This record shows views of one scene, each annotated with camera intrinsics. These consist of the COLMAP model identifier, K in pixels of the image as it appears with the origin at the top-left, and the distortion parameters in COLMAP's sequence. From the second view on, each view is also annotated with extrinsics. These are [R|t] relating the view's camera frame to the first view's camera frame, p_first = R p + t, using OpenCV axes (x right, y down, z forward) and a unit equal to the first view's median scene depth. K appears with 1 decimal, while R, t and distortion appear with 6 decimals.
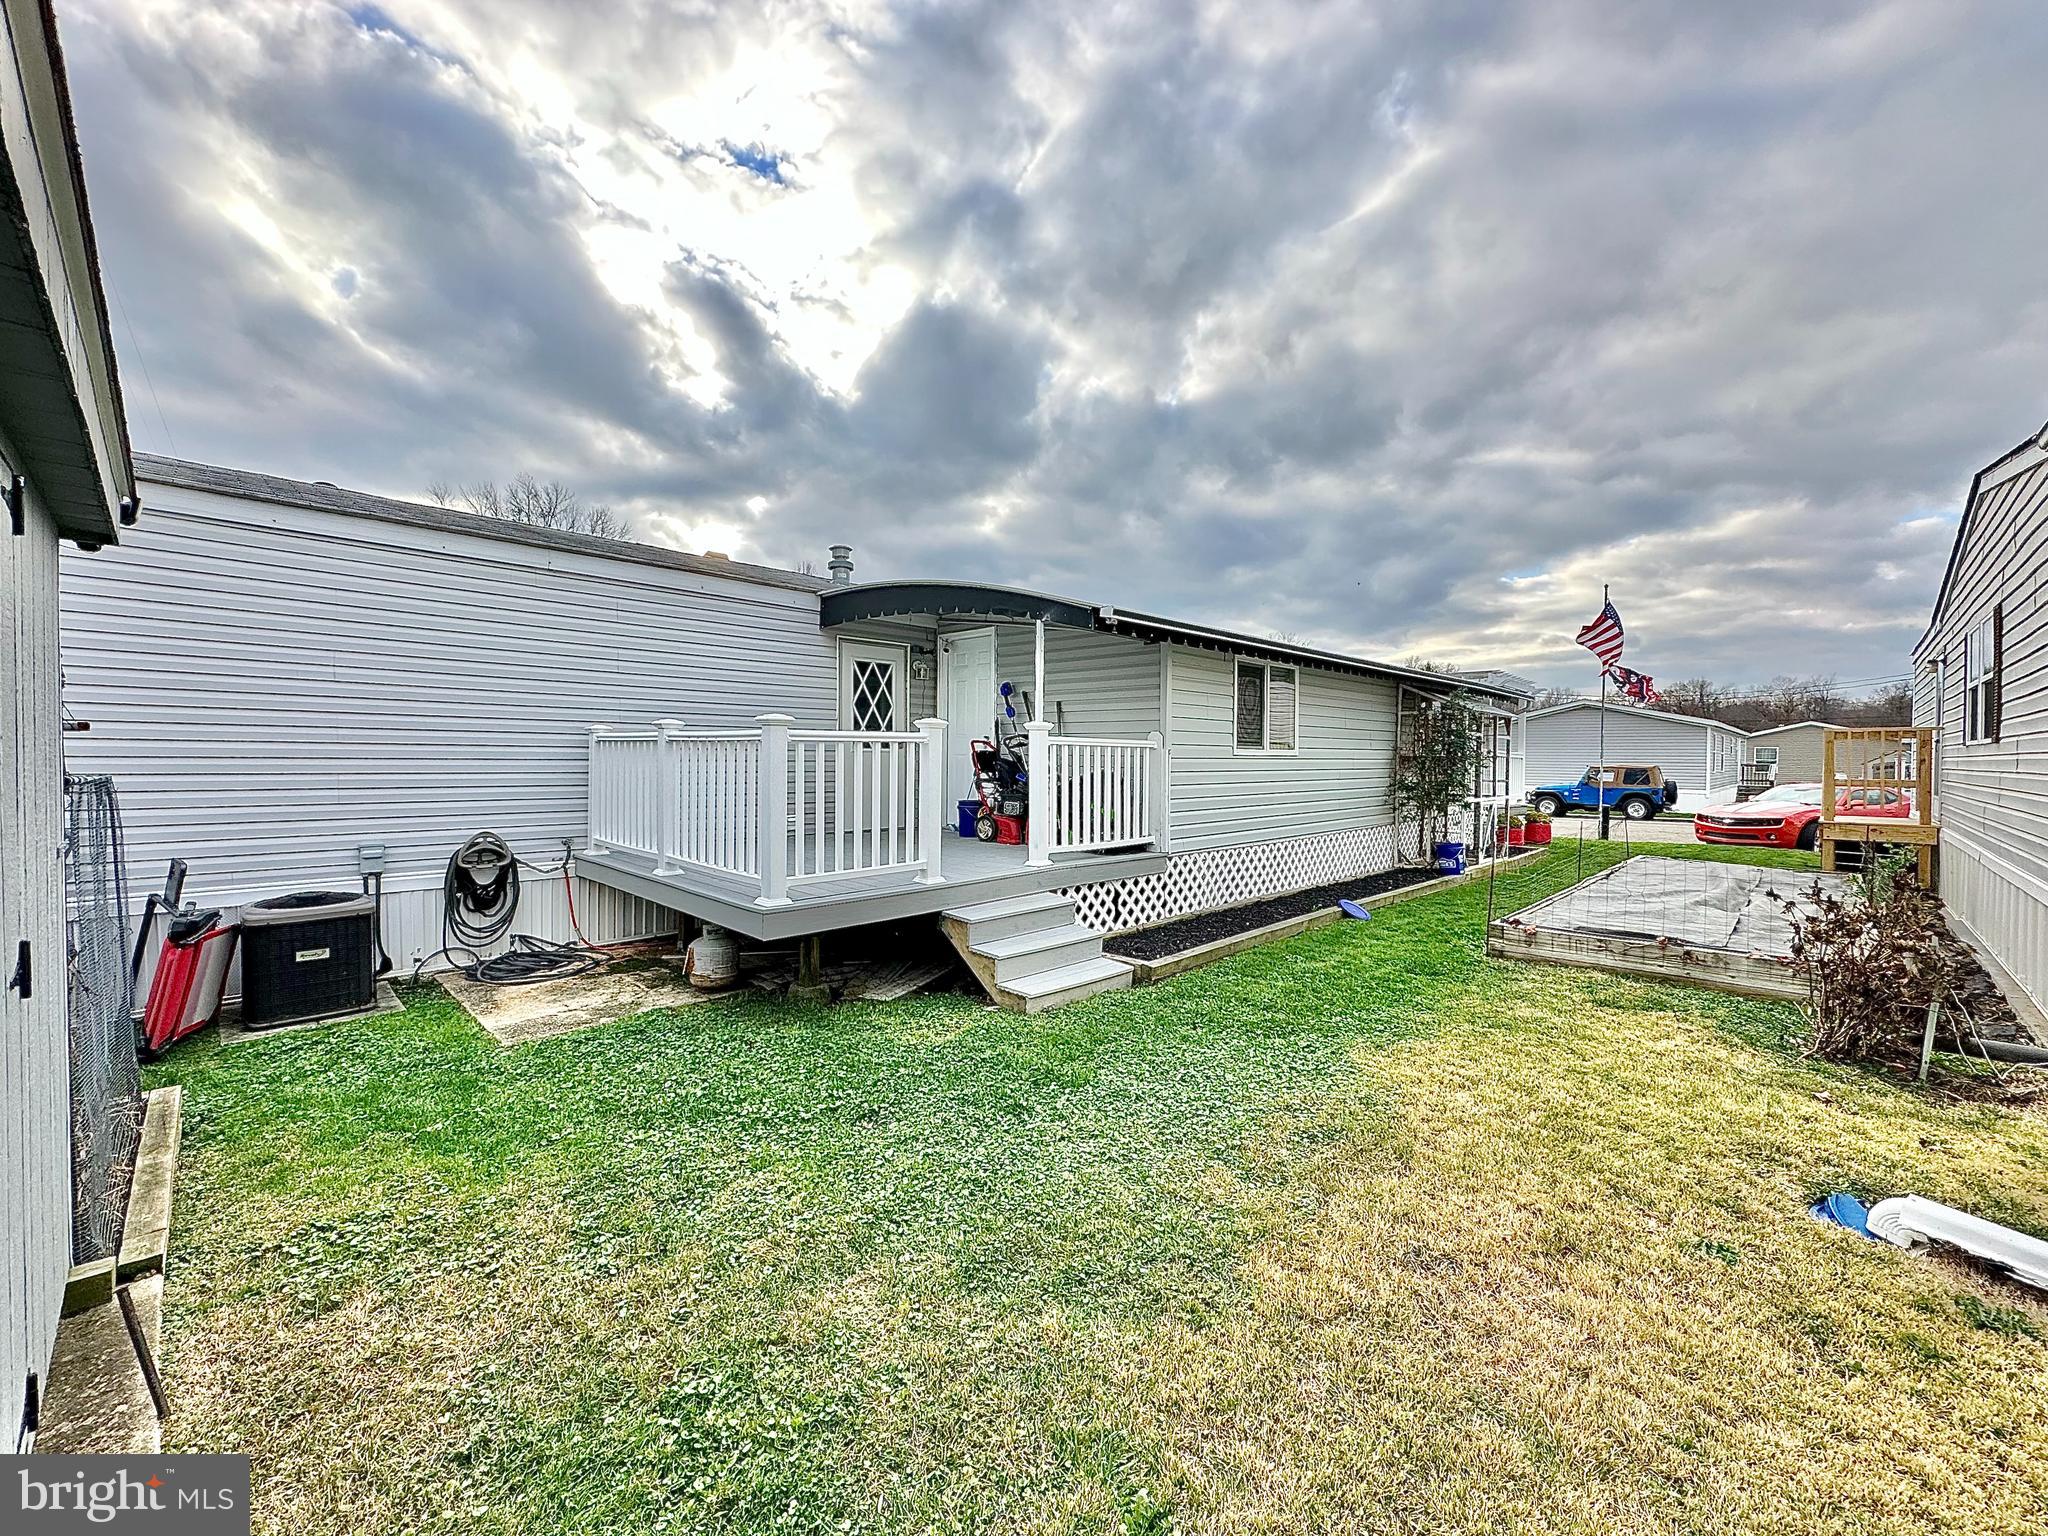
lens RADIAL K [[826.8, 0, 1016.9], [0, 826.8, 766.3], [0, 0, 1]] dist [-0.001964, -0.000071]
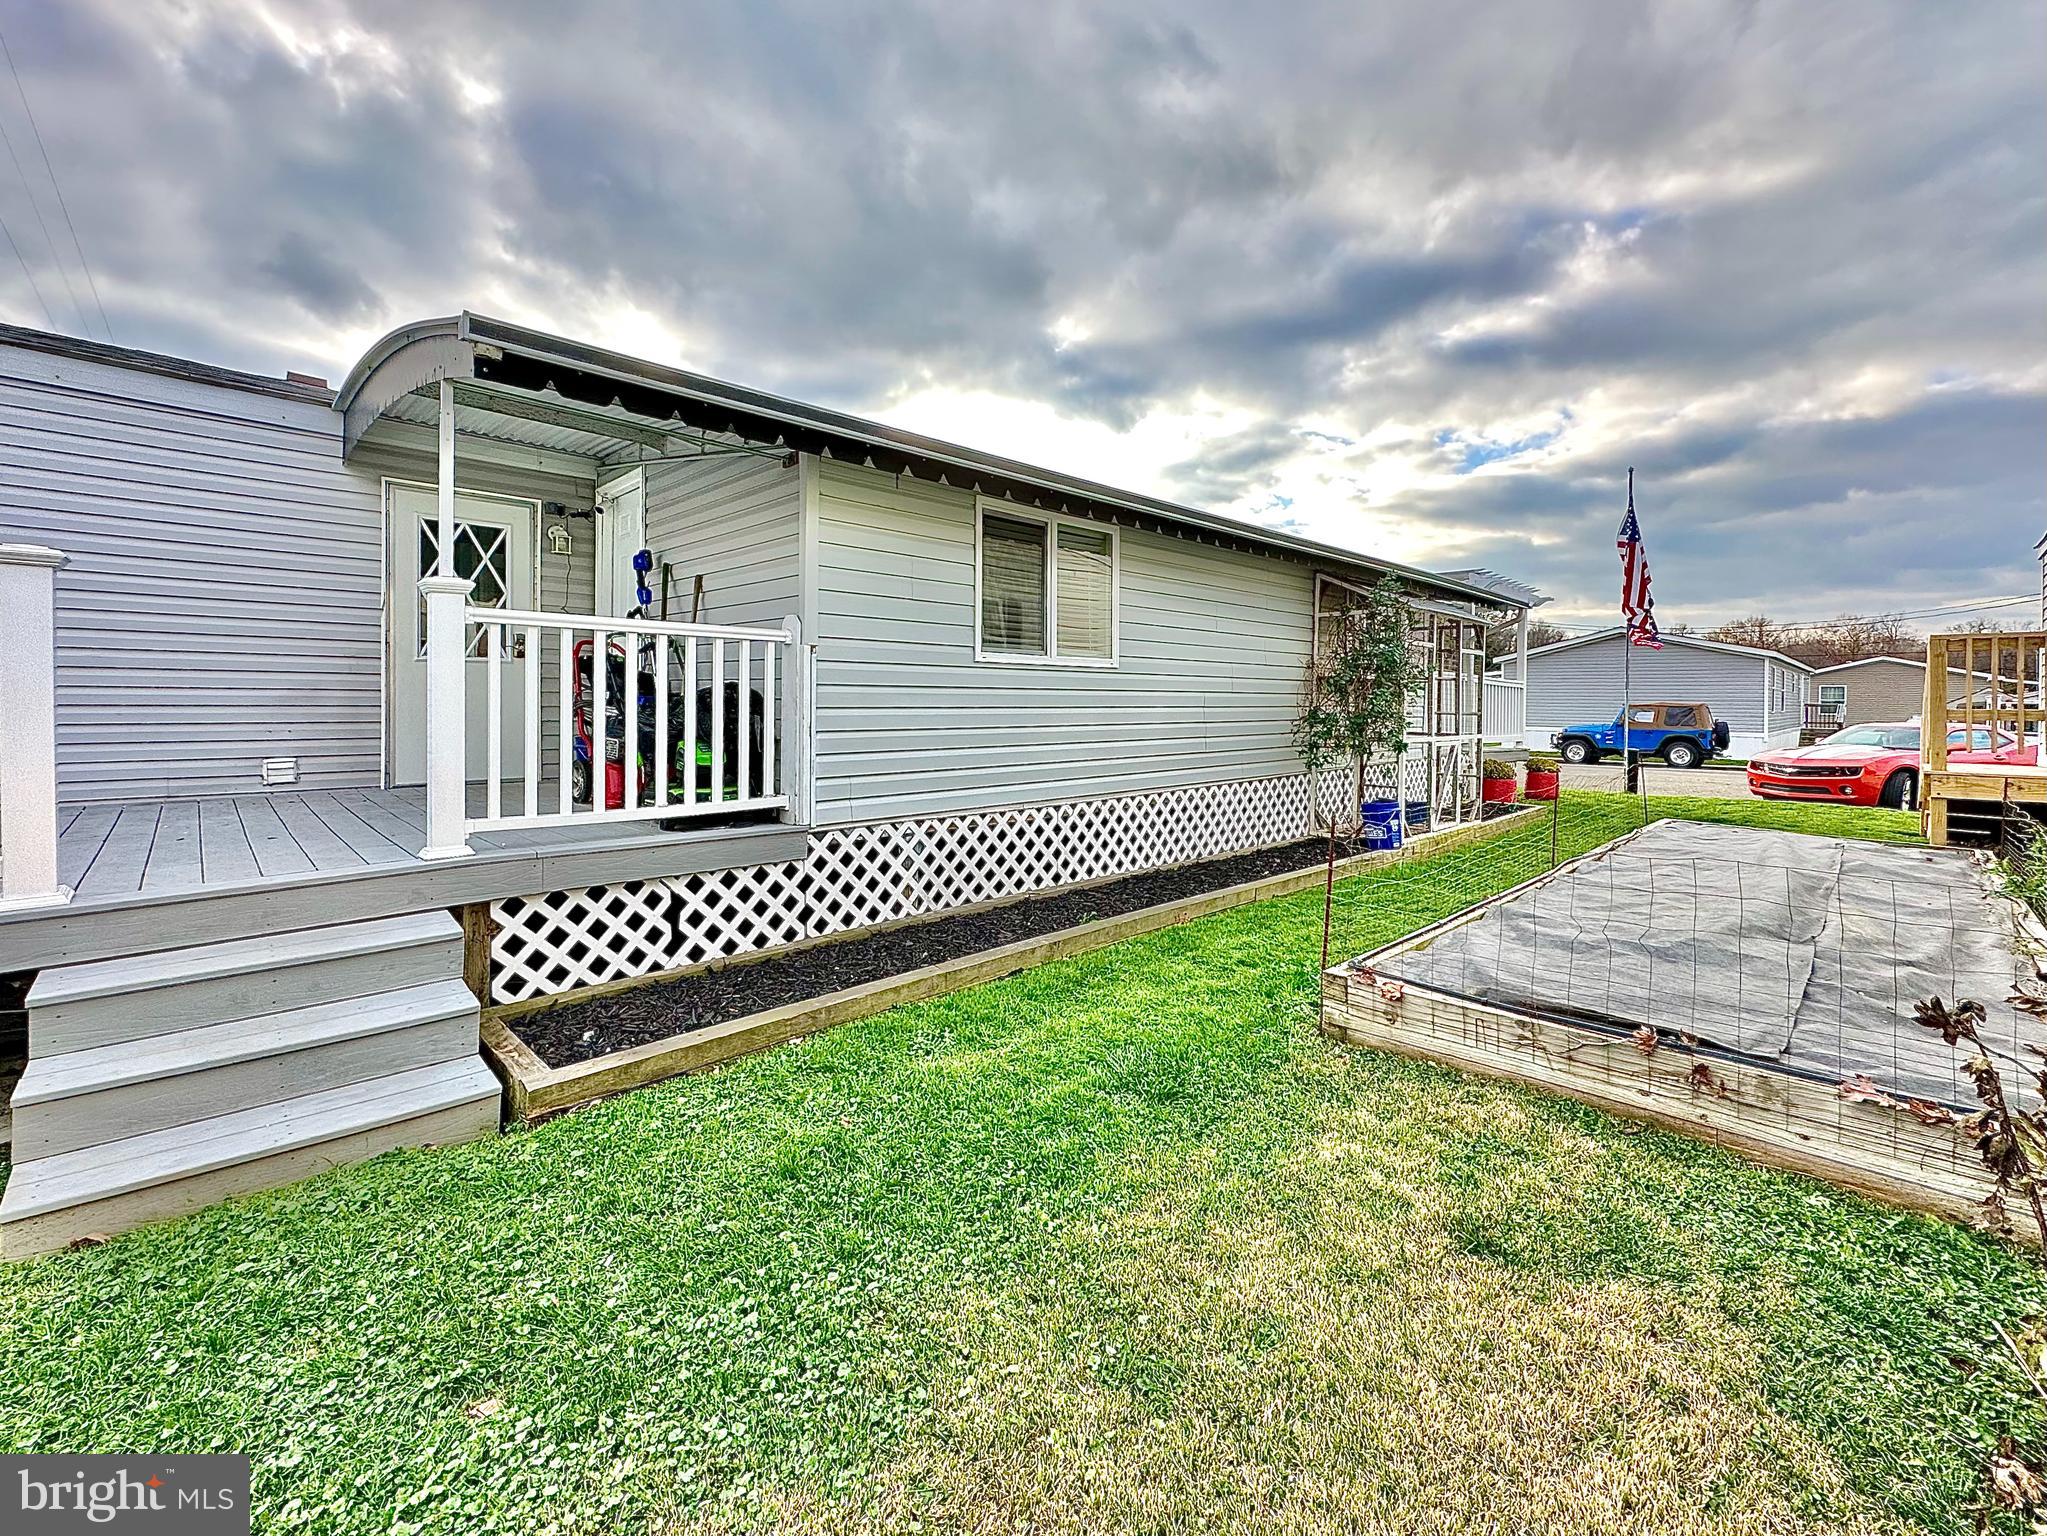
lens RADIAL K [[863.5, 0, 1036.7], [0, 863.5, 704.1], [0, 0, 1]] dist [-0.002147, -0.000286]
pose [[0.999975, 0.001800, -0.006860, 0.309853], [-0.001845, 0.999977, -0.006593, 0.021694], [0.006847, 0.006605, 0.999955, 0.360514]]
